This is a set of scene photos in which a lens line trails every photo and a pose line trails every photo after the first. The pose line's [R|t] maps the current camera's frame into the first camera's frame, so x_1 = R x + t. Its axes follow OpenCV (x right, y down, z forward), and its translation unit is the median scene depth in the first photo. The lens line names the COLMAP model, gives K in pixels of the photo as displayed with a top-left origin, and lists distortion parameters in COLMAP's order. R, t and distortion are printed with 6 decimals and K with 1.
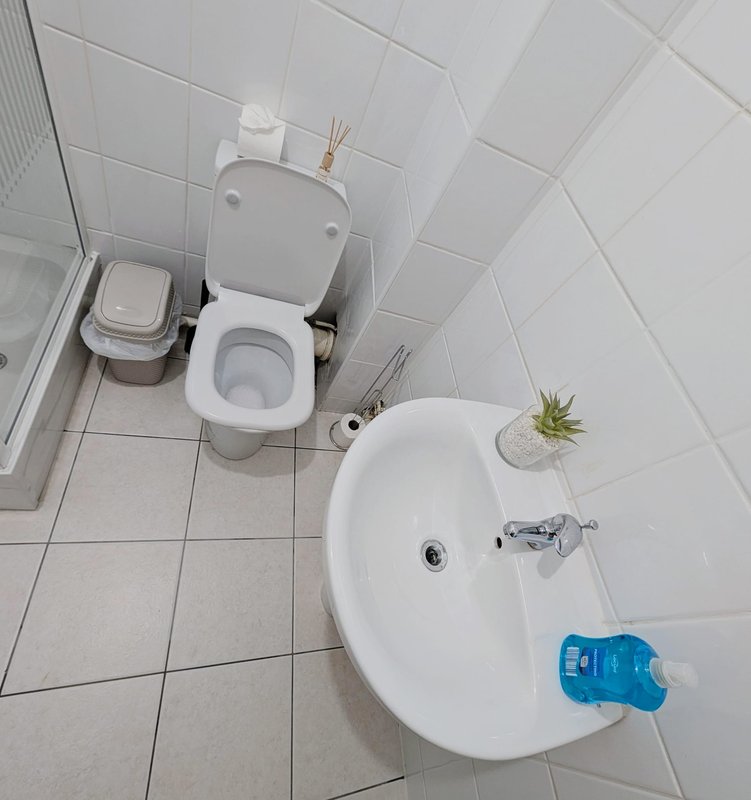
lens RADIAL K [[397.0, 0, 388.2], [0, 397.0, 399.1], [0, 0, 1]] dist [-0.001218, -0.001094]
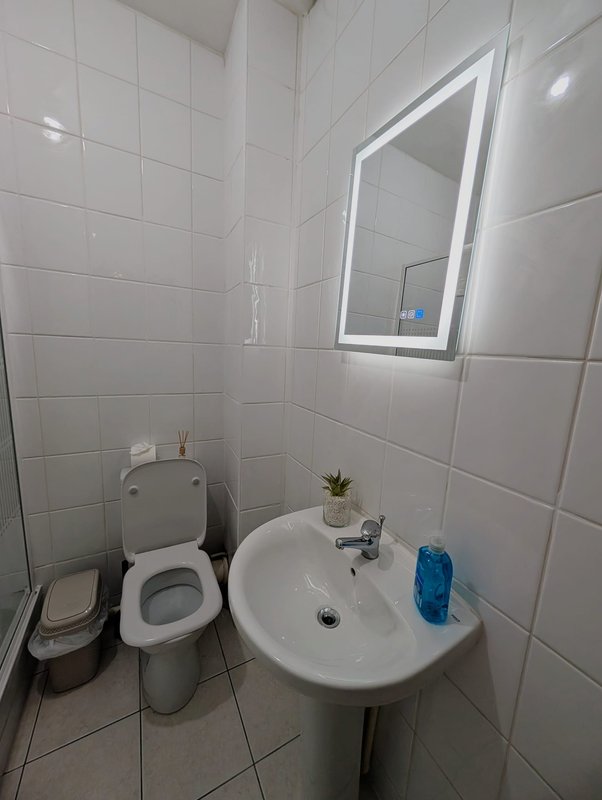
lens RADIAL K [[311.9, 0, 302.0], [0, 311.9, 392.7], [0, 0, 1]] dist [0.001430, 0.000353]
pose [[0.868057, -0.416171, 0.270702, 0.044290], [0.490315, 0.633088, -0.598992, 0.323831], [0.077905, 0.652688, 0.753611, -0.199465]]
